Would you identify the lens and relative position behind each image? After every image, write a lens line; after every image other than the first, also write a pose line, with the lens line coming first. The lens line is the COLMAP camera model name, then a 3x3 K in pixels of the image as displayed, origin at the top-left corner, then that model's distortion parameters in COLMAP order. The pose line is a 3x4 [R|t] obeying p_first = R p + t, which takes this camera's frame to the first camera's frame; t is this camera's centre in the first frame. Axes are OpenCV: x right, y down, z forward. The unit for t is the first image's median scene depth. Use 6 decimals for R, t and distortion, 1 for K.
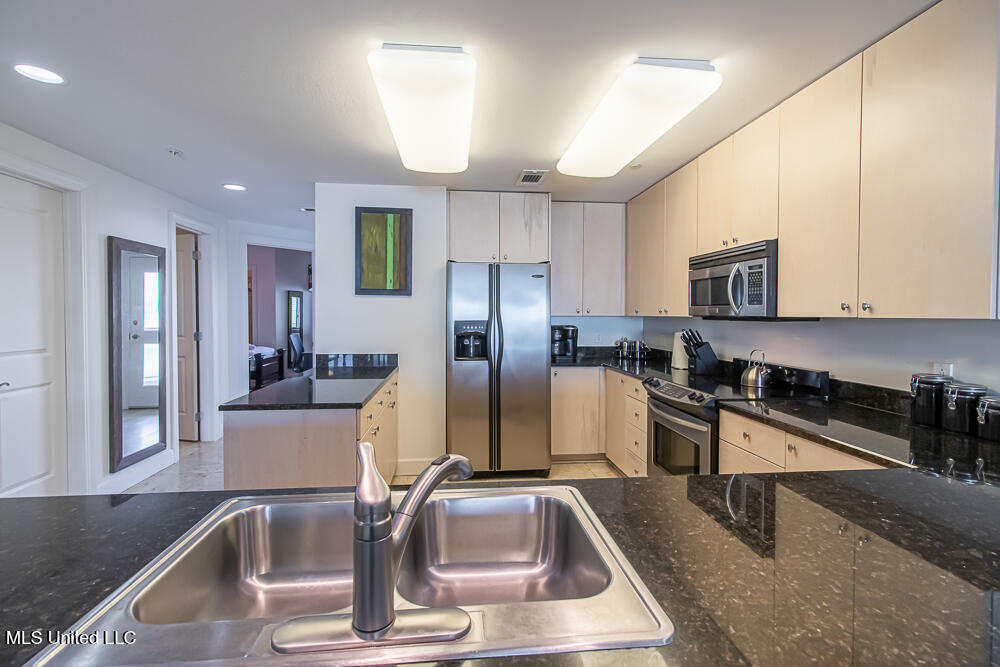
lens RADIAL K [[460.6, 0, 500.4], [0, 460.6, 325.1], [0, 0, 1]] dist [-0.000130, 0.000073]
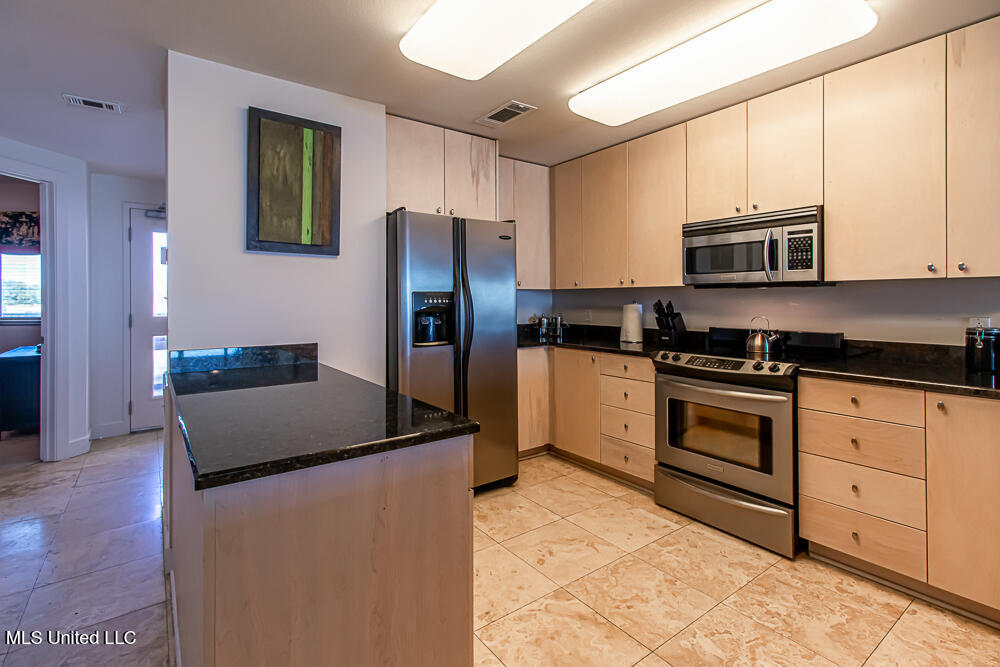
lens RADIAL K [[465.2, 0, 499.0], [0, 465.2, 299.0], [0, 0, 1]] dist [0.001601, 0.000382]
pose [[0.860136, -0.005974, 0.510030, -0.355334], [0.018565, 0.999636, -0.019600, 0.018253], [-0.509727, 0.026328, 0.859933, 0.310613]]
